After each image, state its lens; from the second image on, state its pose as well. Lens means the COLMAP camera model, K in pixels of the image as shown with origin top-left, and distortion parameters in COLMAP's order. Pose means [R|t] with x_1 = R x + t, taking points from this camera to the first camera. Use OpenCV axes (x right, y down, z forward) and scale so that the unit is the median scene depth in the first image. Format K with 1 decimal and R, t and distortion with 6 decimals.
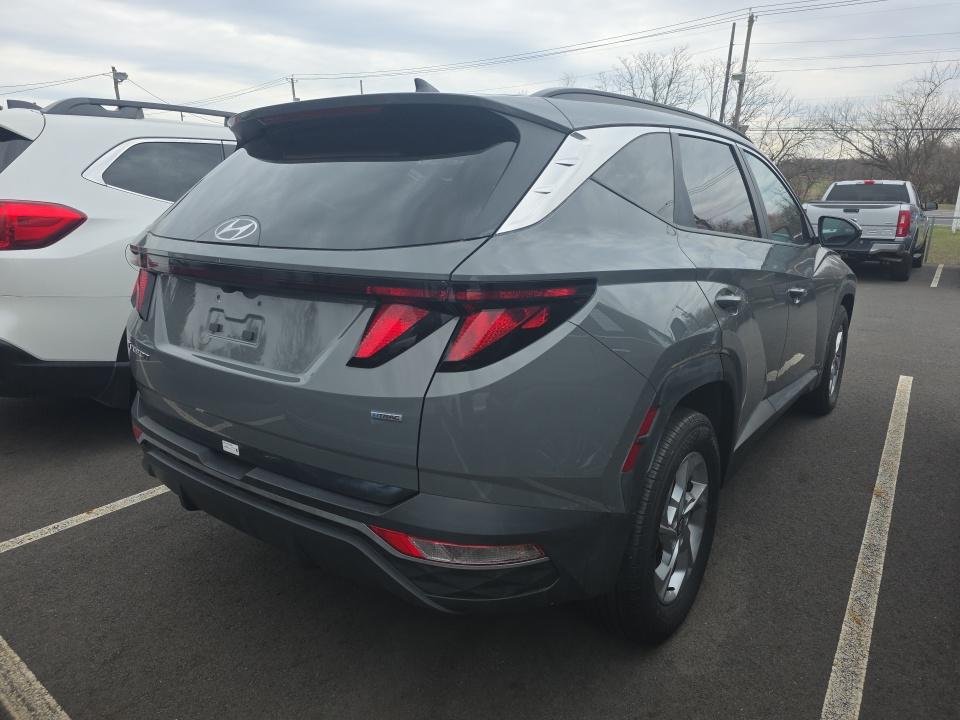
lens RADIAL K [[659.3, 0, 480.0], [0, 659.3, 360.0], [0, 0, 1]] dist [0.062380, -0.043294]
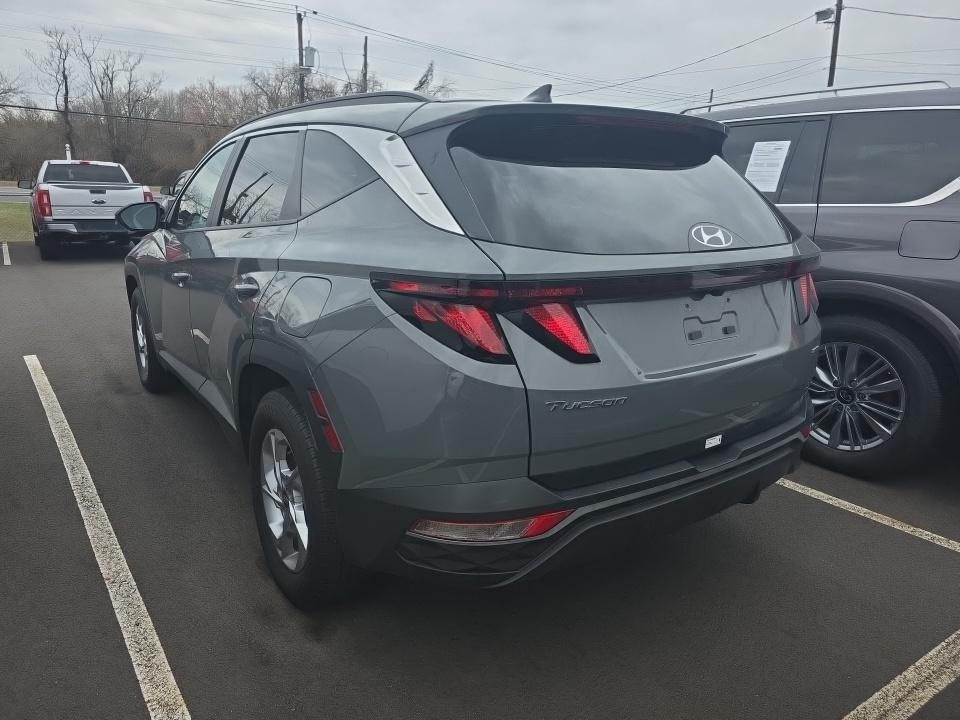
lens RADIAL K [[659.3, 0, 480.0], [0, 659.3, 360.0], [0, 0, 1]] dist [0.062380, -0.043294]
pose [[0.306001, -0.245020, 0.919961, -0.222486], [0.213048, 0.959431, 0.184668, -0.041698], [-0.927887, 0.139487, 0.345788, 0.148829]]
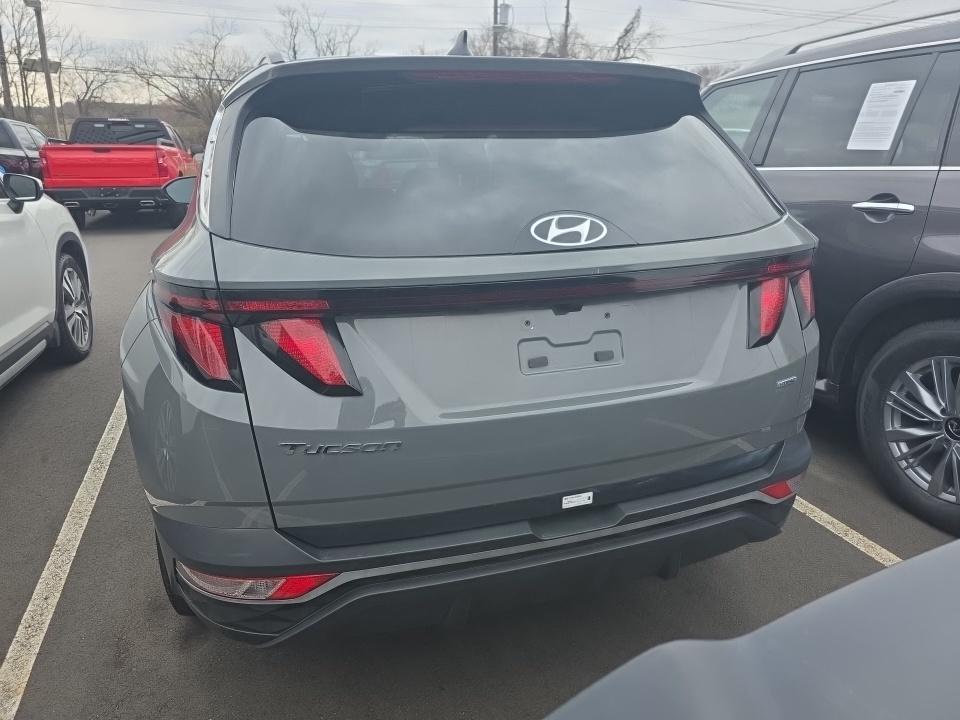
lens RADIAL K [[659.3, 0, 480.0], [0, 659.3, 360.0], [0, 0, 1]] dist [0.062380, -0.043294]
pose [[0.570695, -0.268554, 0.776007, -0.158393], [0.209249, 0.961374, 0.178817, -0.031156], [-0.794054, 0.060329, 0.604845, 0.092201]]
